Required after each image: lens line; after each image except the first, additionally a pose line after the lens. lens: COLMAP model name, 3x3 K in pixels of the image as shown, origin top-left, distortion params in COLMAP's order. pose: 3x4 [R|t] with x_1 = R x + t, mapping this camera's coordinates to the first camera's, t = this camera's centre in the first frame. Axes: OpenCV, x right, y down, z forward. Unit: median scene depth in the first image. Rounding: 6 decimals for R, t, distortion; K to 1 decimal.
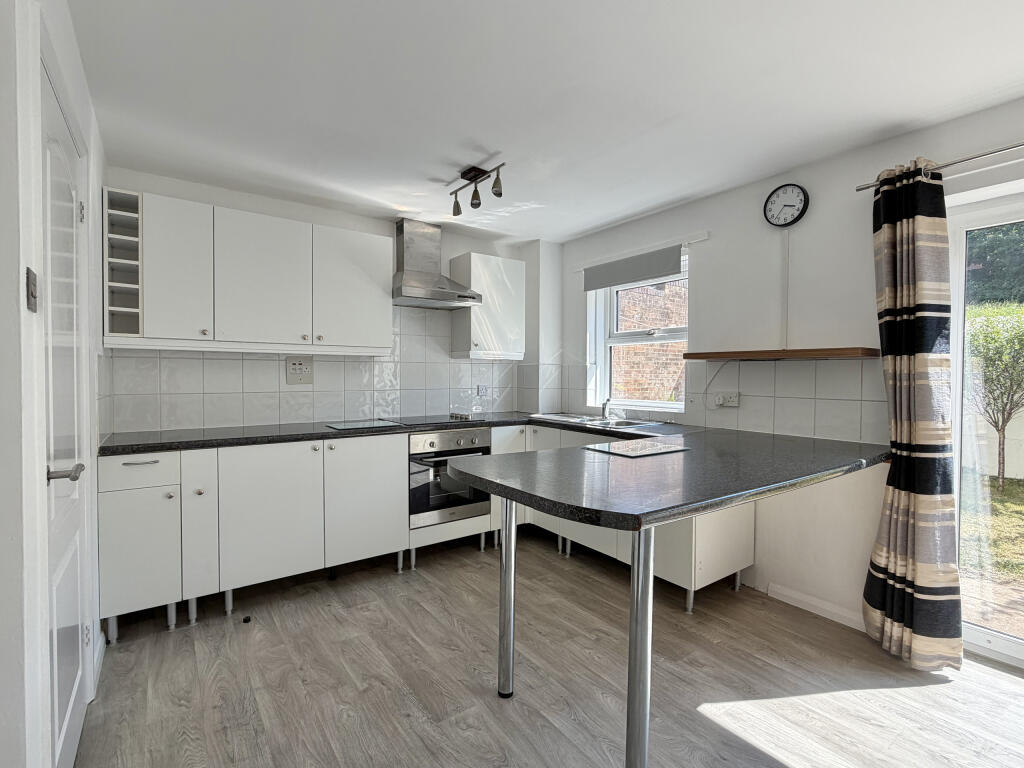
lens RADIAL K [[489.6, 0, 512.0], [0, 489.6, 384.0], [0, 0, 1]] dist [0.001254, 0.000037]
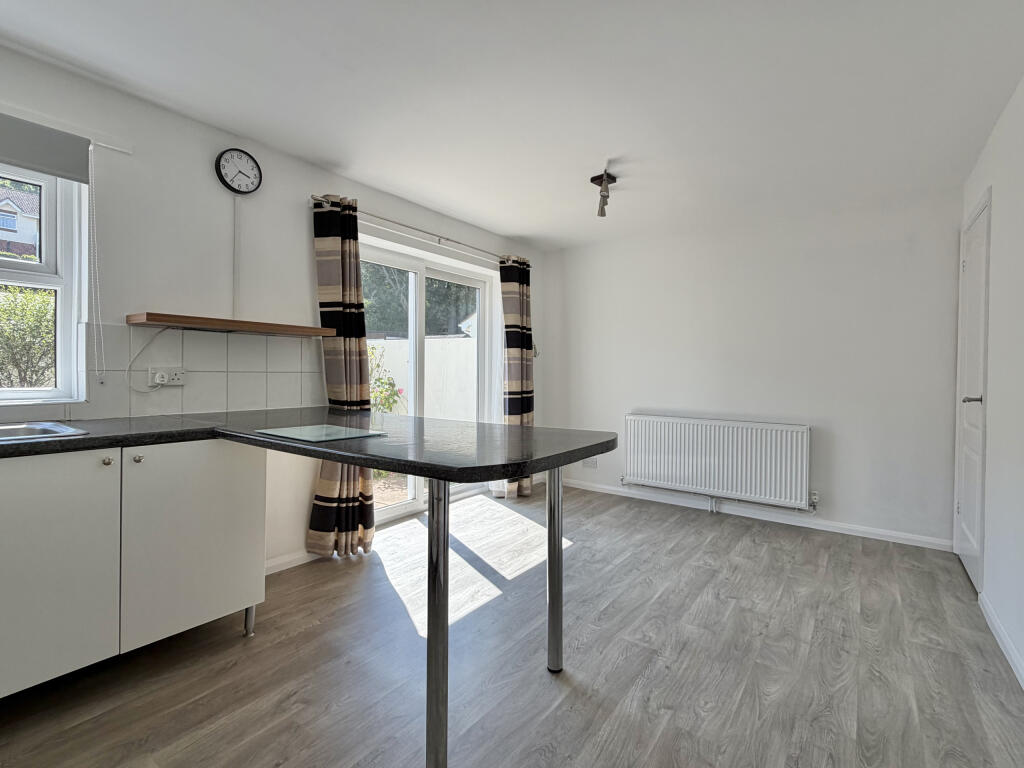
lens RADIAL K [[487.5, 0, 512.7], [0, 487.5, 372.1], [0, 0, 1]] dist [-0.000511, -0.000104]
pose [[-0.314990, -0.014913, 0.948978, -0.567834], [0.004765, 0.999839, 0.017294, 0.015155], [-0.949083, 0.009969, -0.314868, 0.867533]]
